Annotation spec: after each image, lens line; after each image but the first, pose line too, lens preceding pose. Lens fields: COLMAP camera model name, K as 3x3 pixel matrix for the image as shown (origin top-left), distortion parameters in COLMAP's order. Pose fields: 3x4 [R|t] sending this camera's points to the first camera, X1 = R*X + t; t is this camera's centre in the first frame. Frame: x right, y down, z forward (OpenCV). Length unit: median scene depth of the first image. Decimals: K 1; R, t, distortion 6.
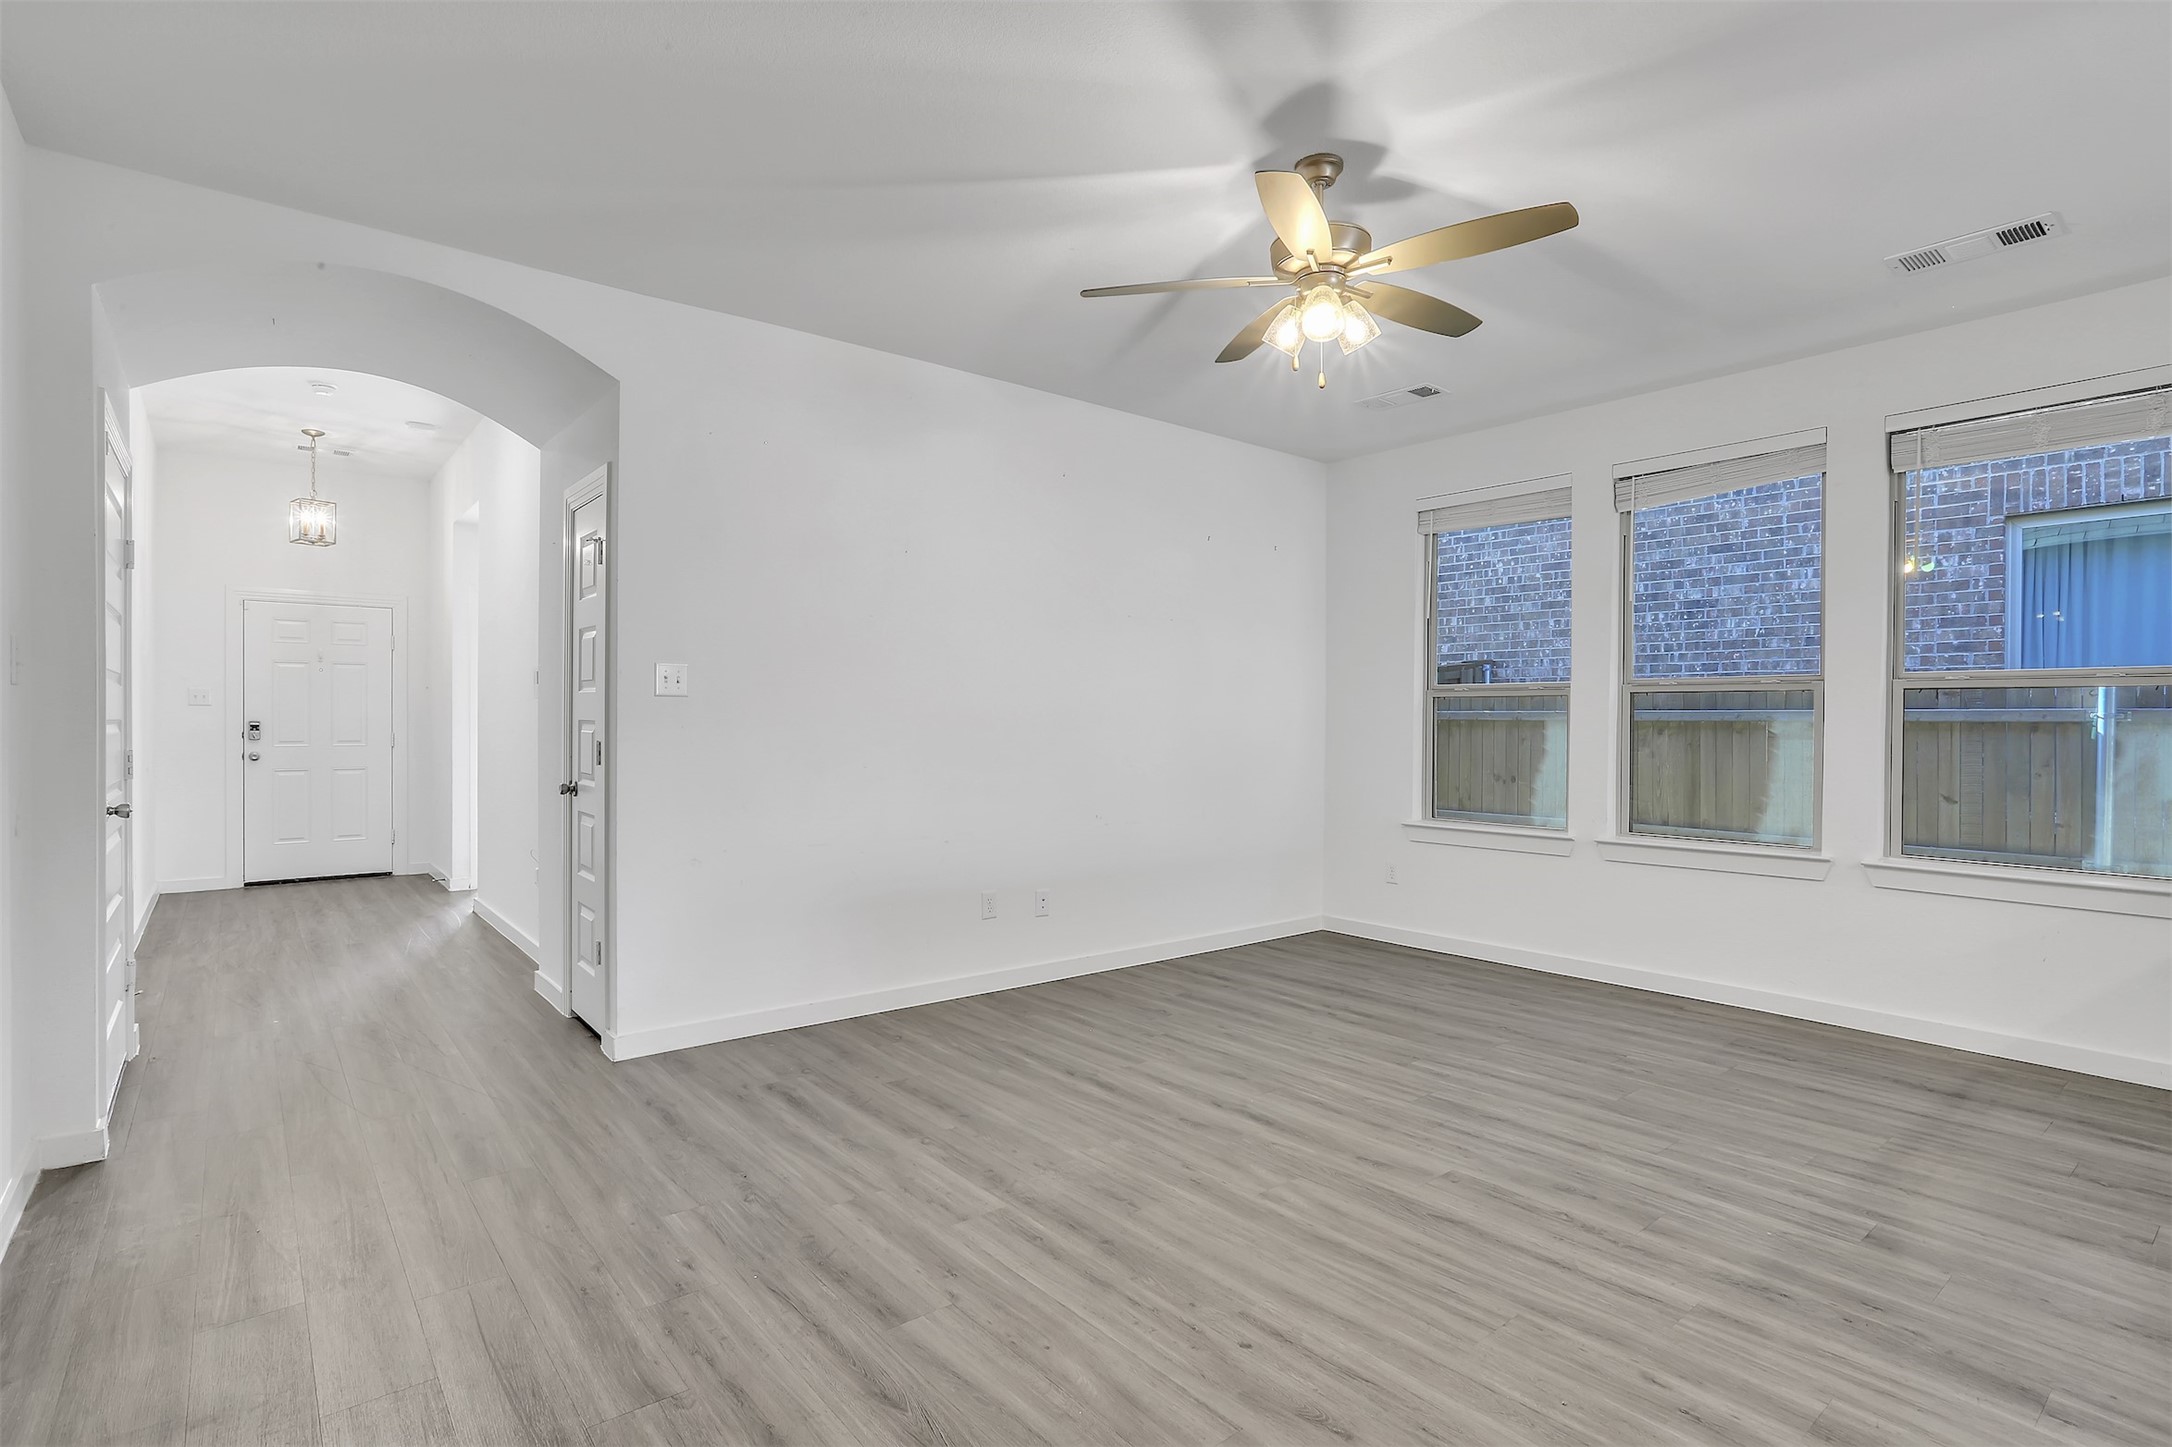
lens RADIAL K [[1054.1, 0, 1087.1], [0, 1054.1, 725.9], [0, 0, 1]] dist [-0.026382, 0.009762]
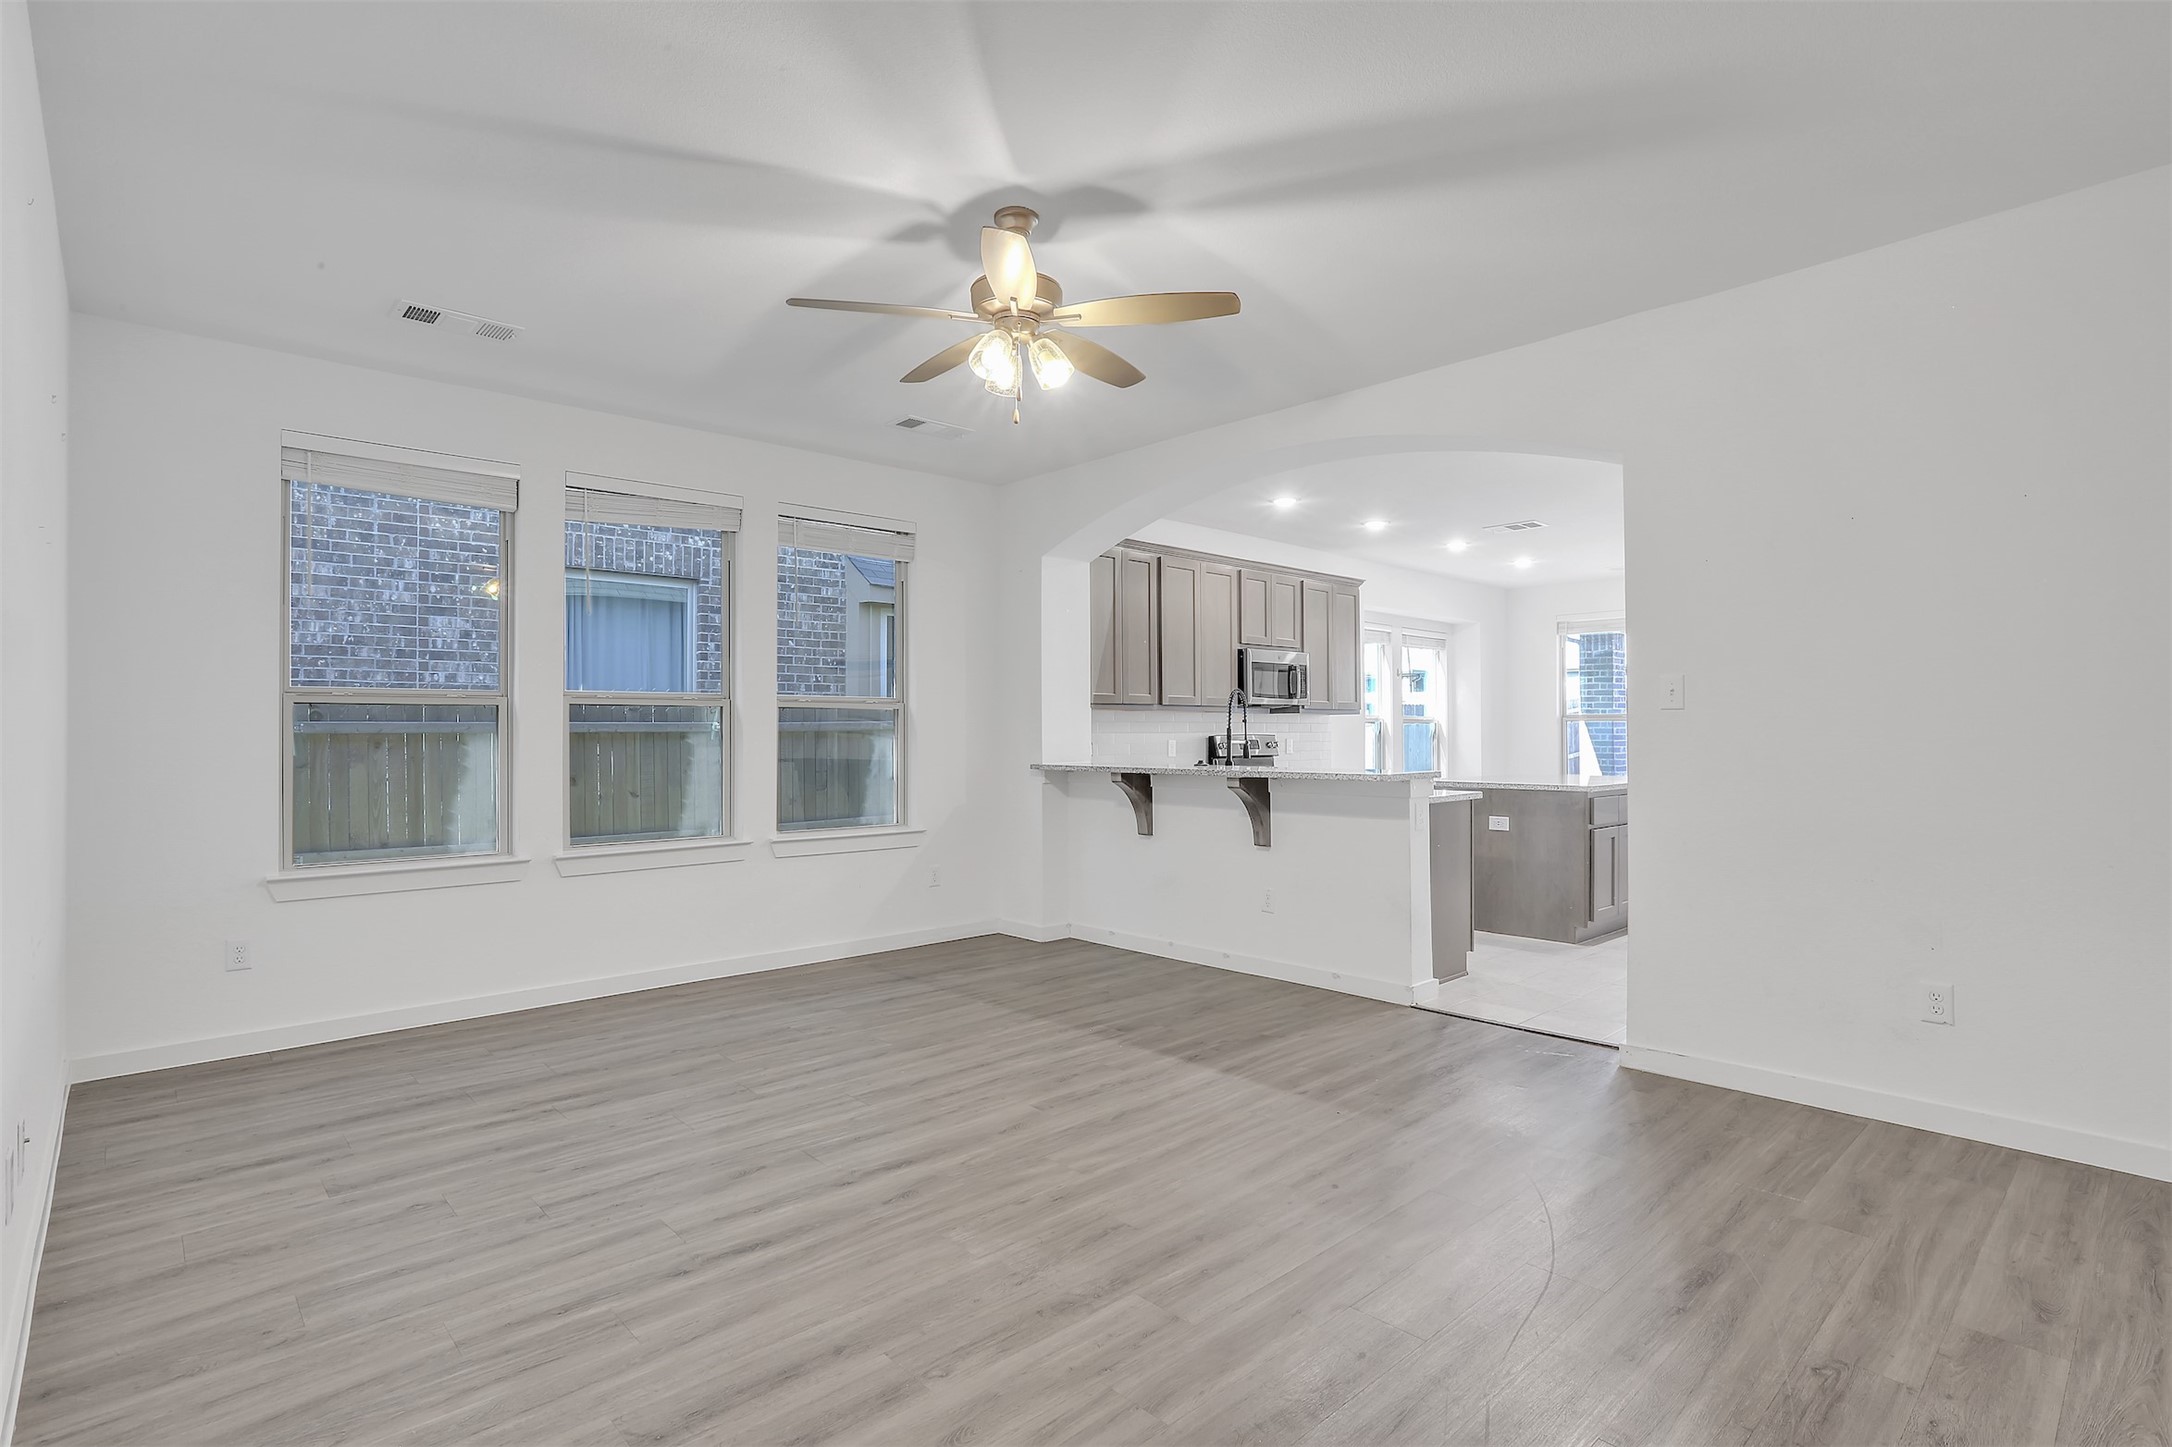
lens RADIAL K [[1054.1, 0, 1071.9], [0, 1054.1, 731.2], [0, 0, 1]] dist [-0.026382, 0.009762]
pose [[-0.040587, -0.002457, 0.999173, -0.660335], [0.008206, 0.999962, 0.002793, -0.007299], [-0.999142, 0.008313, -0.040565, 0.763175]]
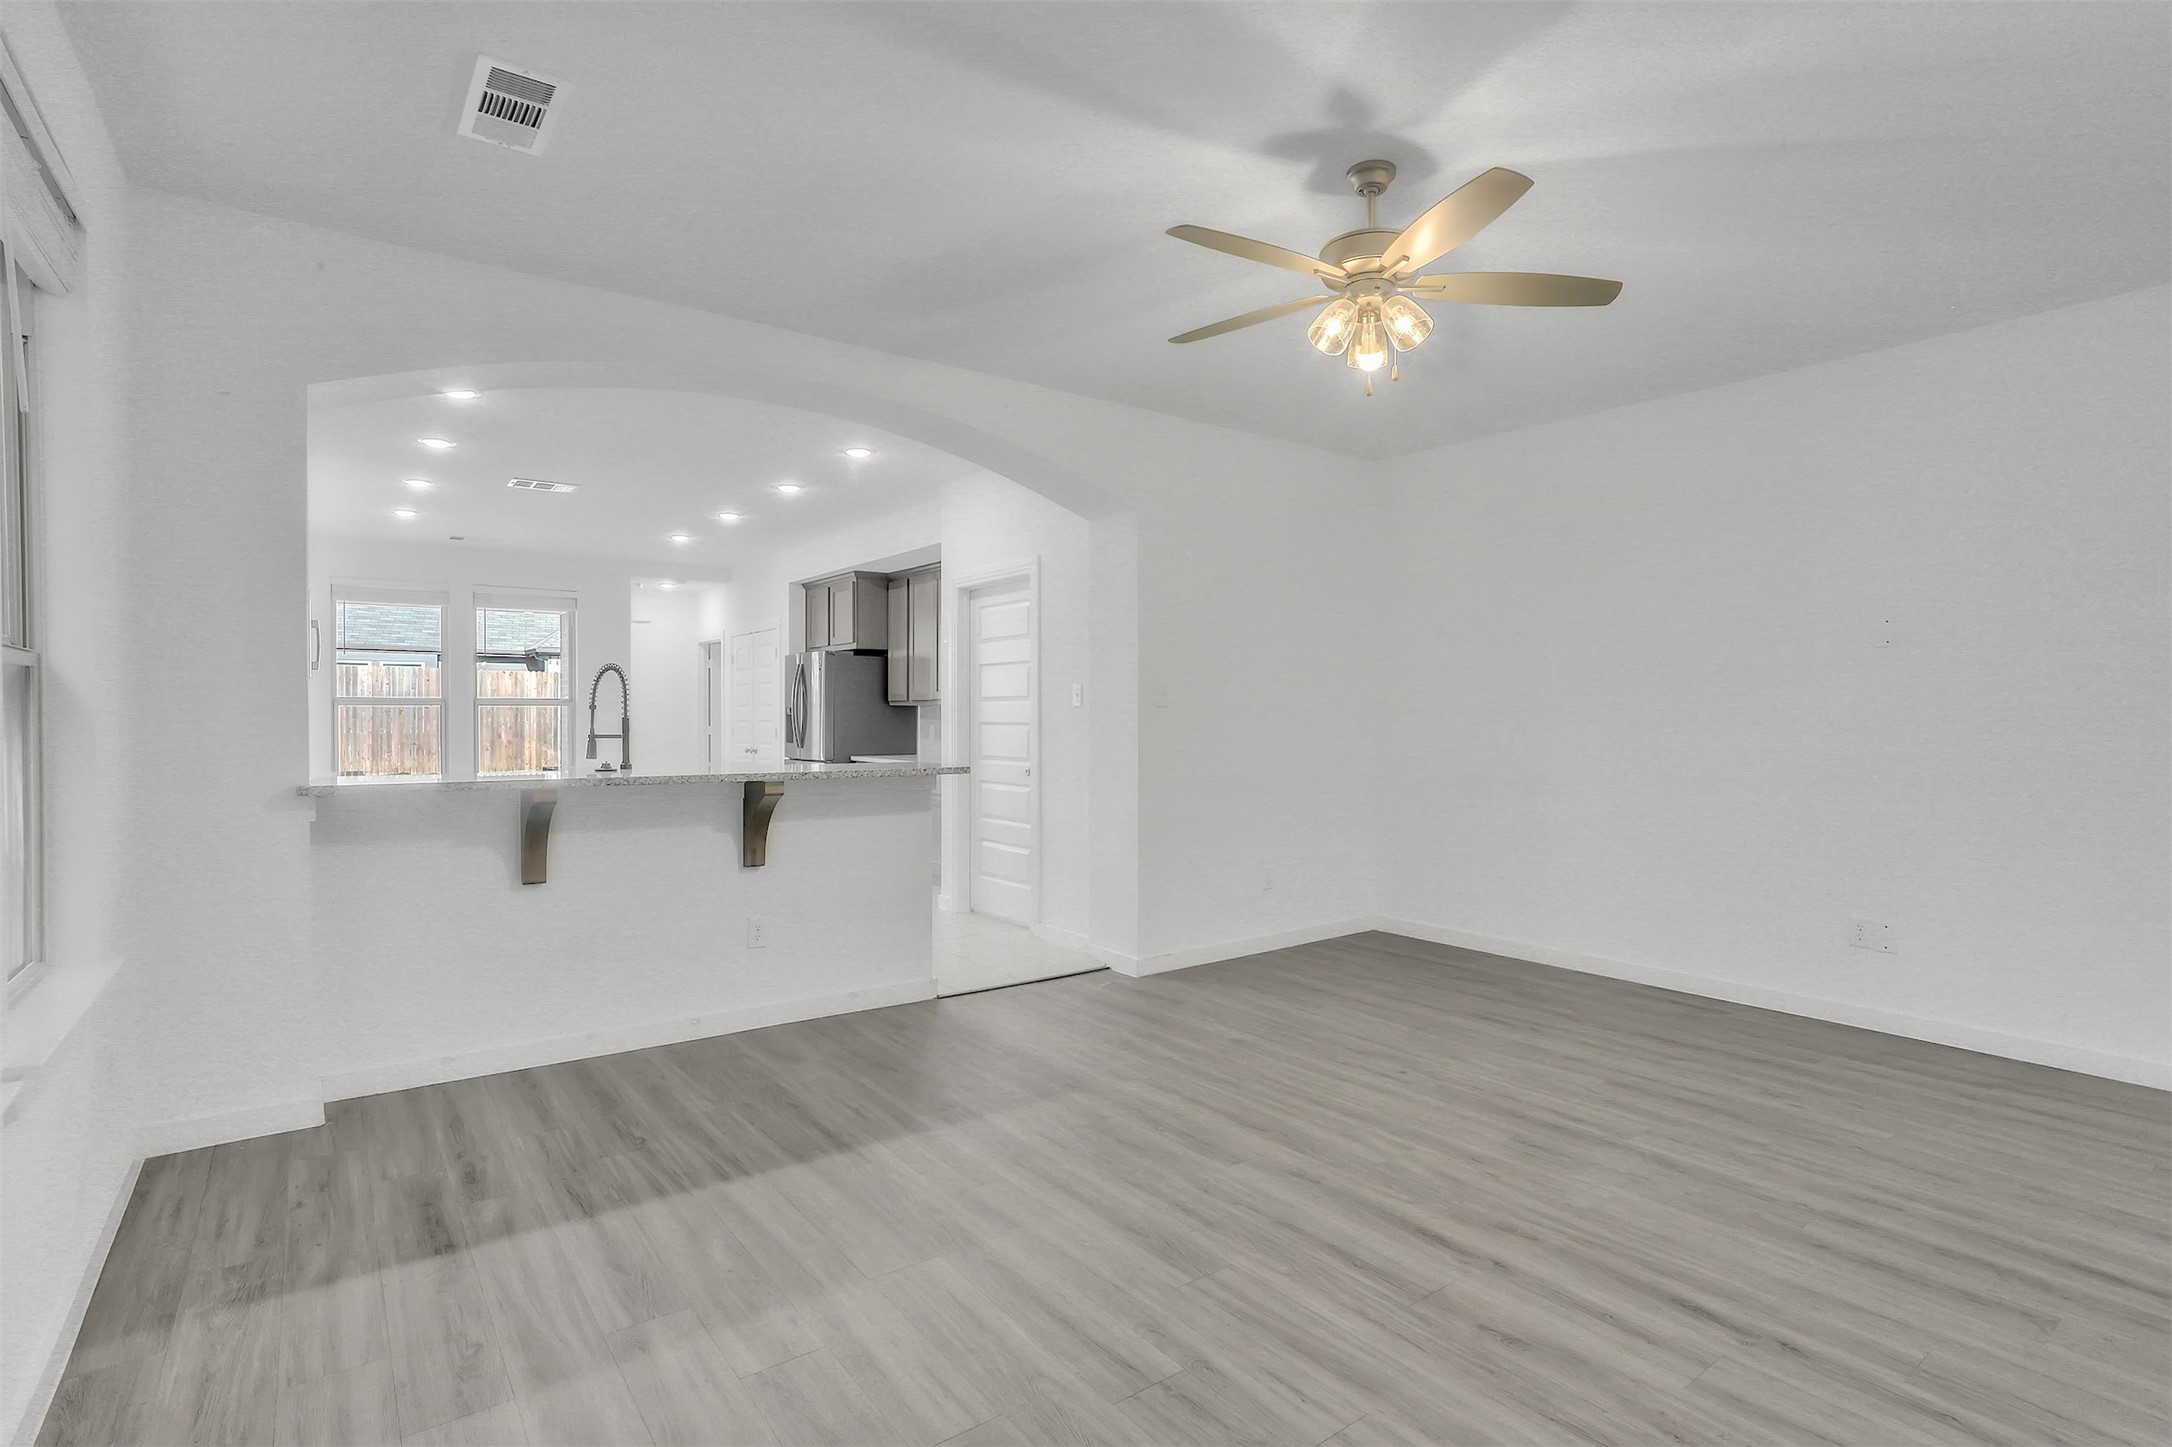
lens RADIAL K [[1054.1, 0, 1062.7], [0, 1054.1, 738.1], [0, 0, 1]] dist [-0.026382, 0.009762]
pose [[-0.997793, -0.009180, 0.065763, 0.343299], [-0.007509, 0.999644, 0.025608, -0.017384], [-0.065975, 0.025058, -0.997507, 1.556878]]
